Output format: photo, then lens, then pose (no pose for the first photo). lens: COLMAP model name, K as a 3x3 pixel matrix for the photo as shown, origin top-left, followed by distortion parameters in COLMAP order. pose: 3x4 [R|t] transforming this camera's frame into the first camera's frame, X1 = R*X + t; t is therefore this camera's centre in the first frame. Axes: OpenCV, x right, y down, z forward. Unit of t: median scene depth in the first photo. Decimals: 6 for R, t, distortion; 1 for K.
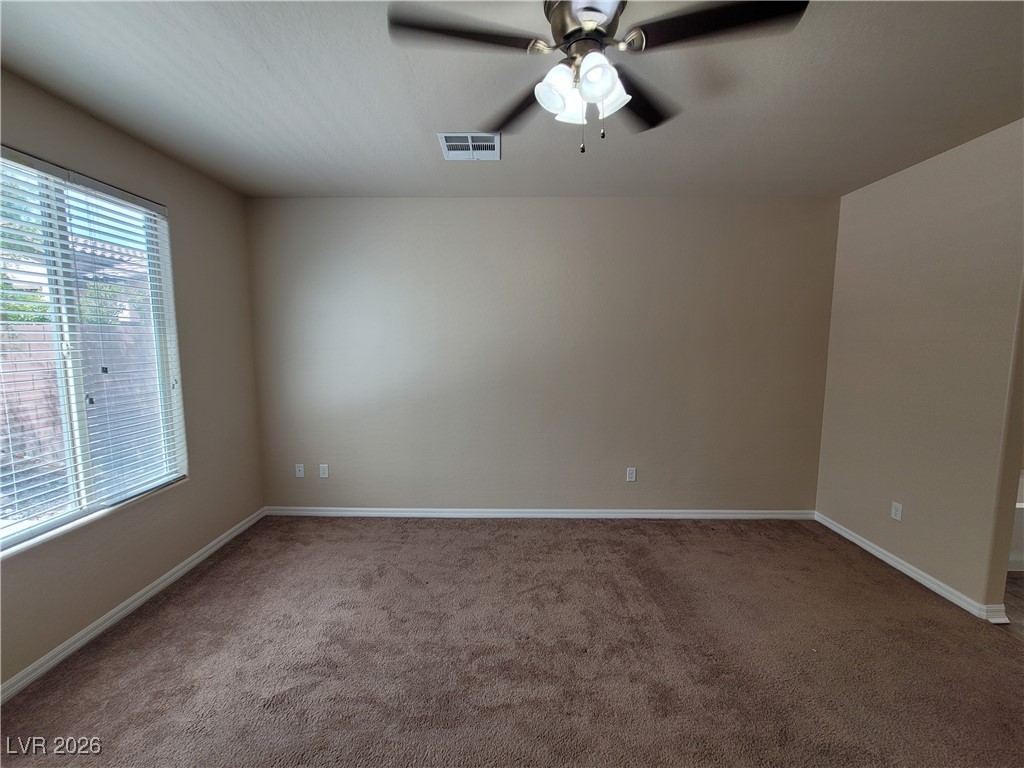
lens RADIAL K [[419.7, 0, 510.5], [0, 419.7, 382.5], [0, 0, 1]] dist [-0.008748, 0.002625]
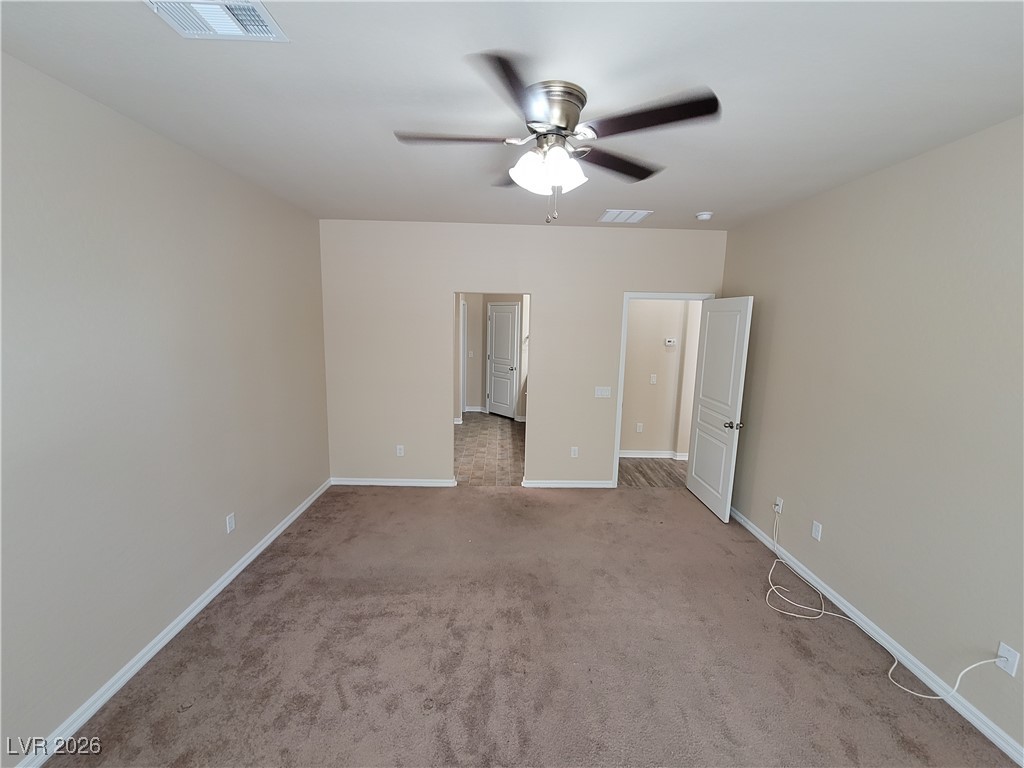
lens RADIAL K [[419.7, 0, 507.7], [0, 419.7, 383.0], [0, 0, 1]] dist [-0.008748, 0.002625]
pose [[-0.027039, -0.153588, 0.987765, -0.560367], [0.080312, 0.984598, 0.155294, -0.142325], [-0.996403, 0.083529, -0.014288, 0.590576]]
